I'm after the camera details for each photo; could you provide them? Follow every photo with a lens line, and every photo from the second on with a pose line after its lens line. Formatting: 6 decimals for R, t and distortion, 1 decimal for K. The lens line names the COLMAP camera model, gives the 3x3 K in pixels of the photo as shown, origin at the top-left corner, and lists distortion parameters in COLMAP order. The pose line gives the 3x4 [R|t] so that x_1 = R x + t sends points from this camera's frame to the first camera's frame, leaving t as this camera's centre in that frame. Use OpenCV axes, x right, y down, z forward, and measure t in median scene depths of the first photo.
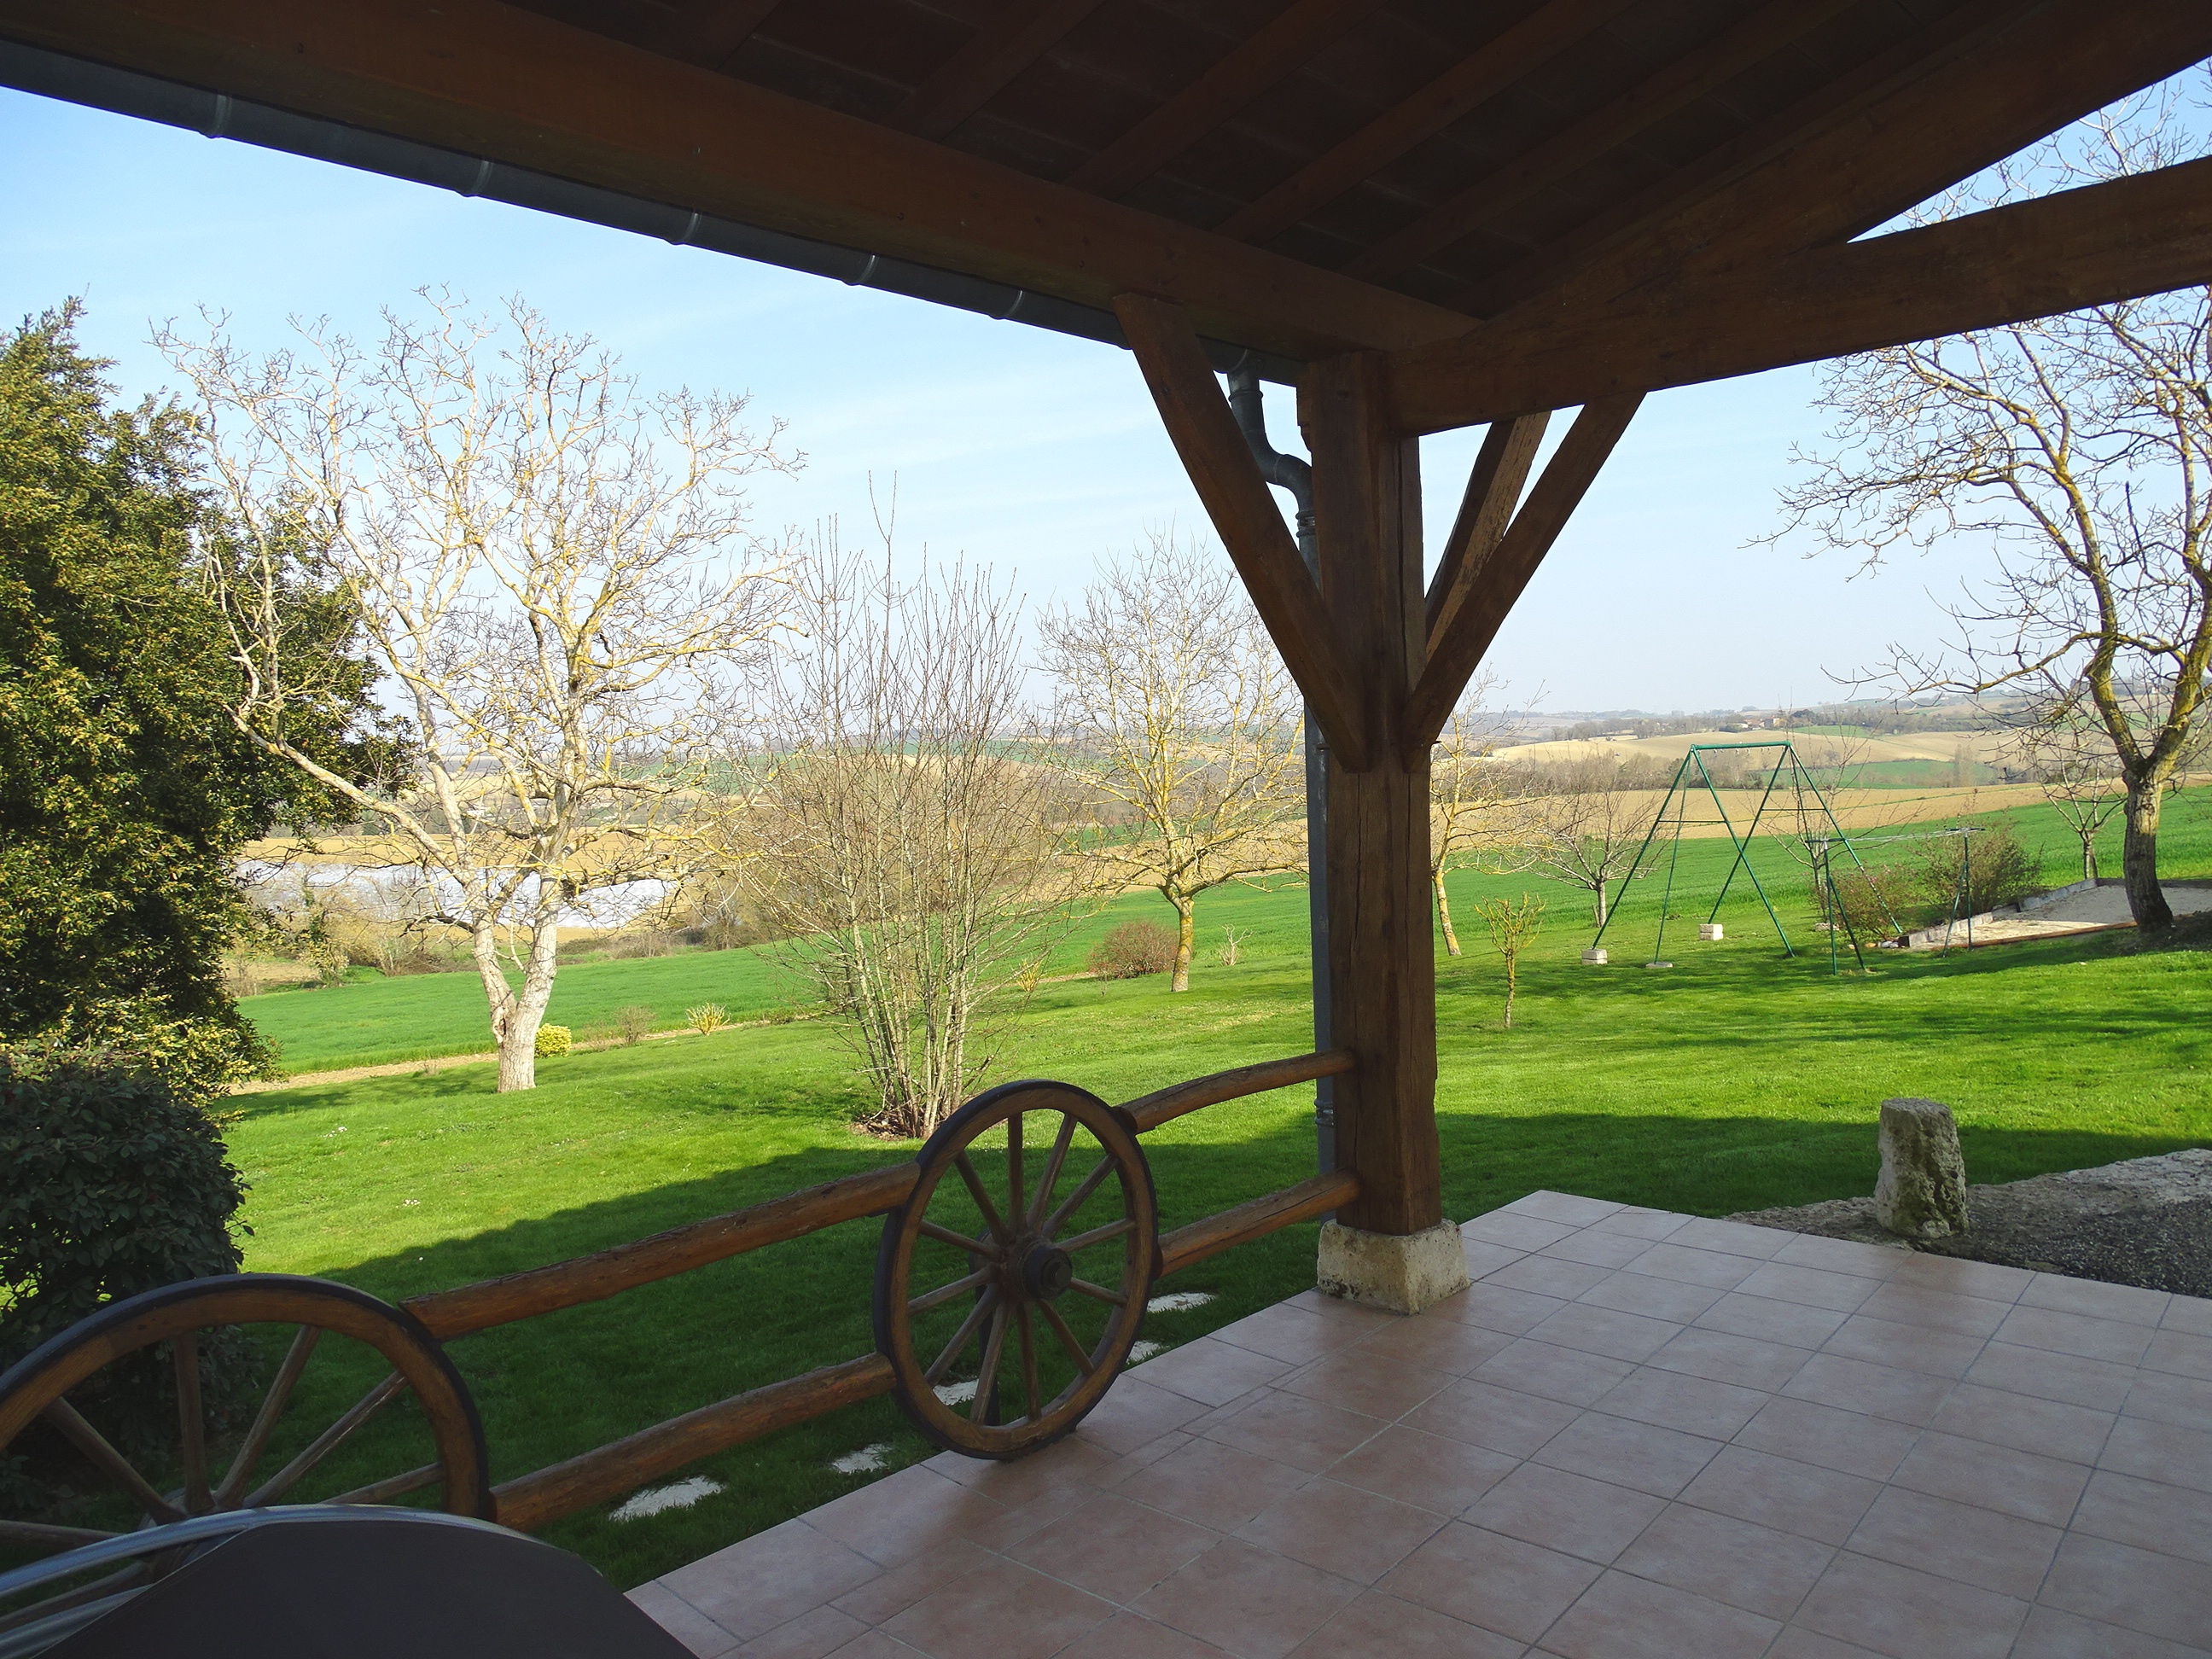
lens RADIAL K [[1502.8, 0, 1108.3], [0, 1502.8, 829.4], [0, 0, 1]] dist [-0.002868, -0.003648]
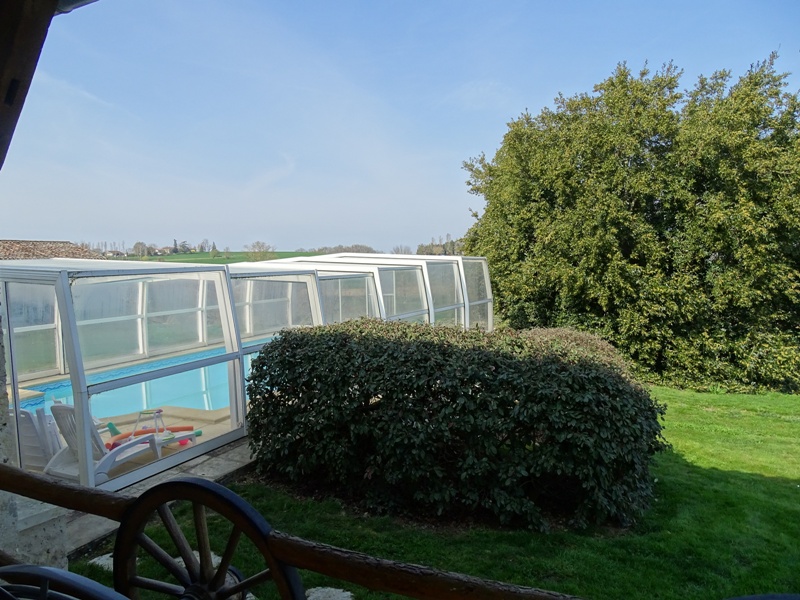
lens RADIAL K [[543.5, 0, 400.7], [0, 543.5, 299.8], [0, 0, 1]] dist [-0.002868, -0.003648]
pose [[0.305867, 0.101396, -0.946659, 0.012233], [-0.042463, 0.994776, 0.092830, -0.002771], [0.951127, 0.011805, 0.308575, 0.149696]]
